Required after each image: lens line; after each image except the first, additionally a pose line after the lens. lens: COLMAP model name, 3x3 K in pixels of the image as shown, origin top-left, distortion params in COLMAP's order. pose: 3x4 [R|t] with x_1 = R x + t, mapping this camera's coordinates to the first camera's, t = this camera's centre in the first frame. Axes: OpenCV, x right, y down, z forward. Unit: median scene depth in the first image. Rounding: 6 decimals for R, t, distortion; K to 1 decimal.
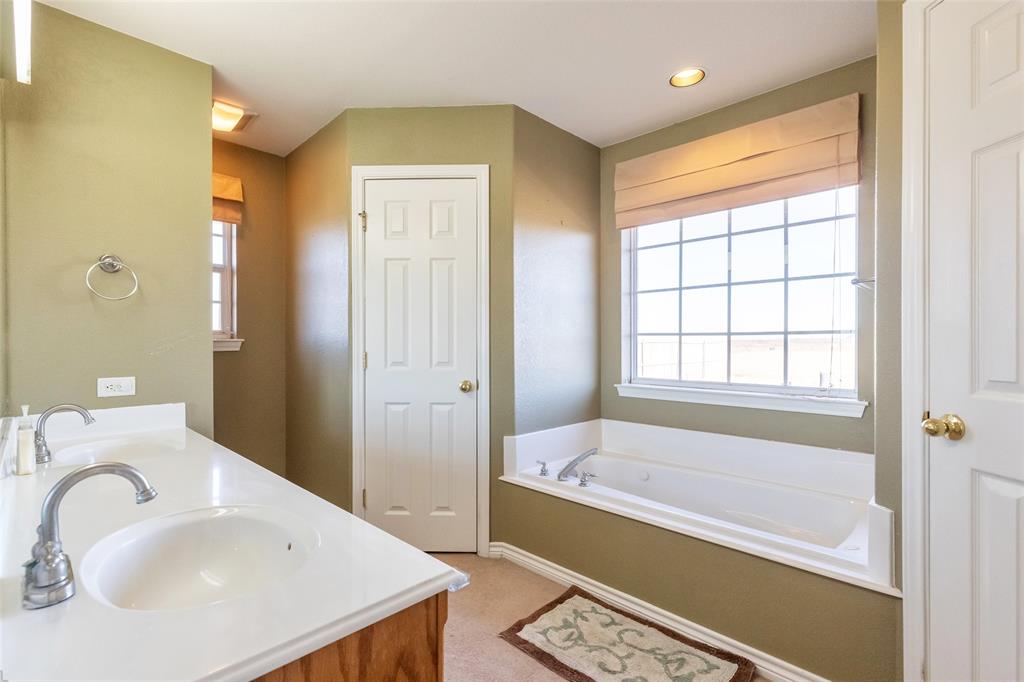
lens RADIAL K [[463.8, 0, 493.4], [0, 463.8, 354.7], [0, 0, 1]] dist [0.010513, -0.001507]
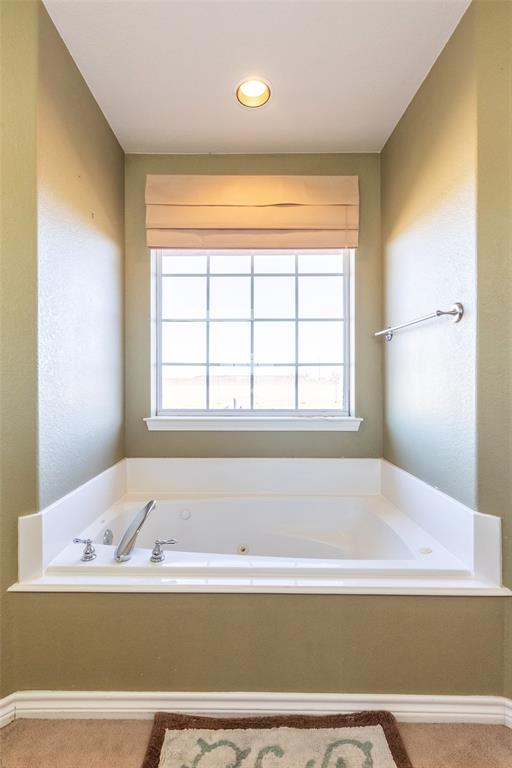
lens RADIAL K [[347.8, 0, 245.7], [0, 347.8, 381.3], [0, 0, 1]] dist [0.010513, -0.001507]
pose [[0.713588, -0.001046, 0.700565, -0.083965], [0.017604, 0.999710, -0.016438, 0.007783], [-0.700344, 0.024063, 0.713400, 0.435669]]
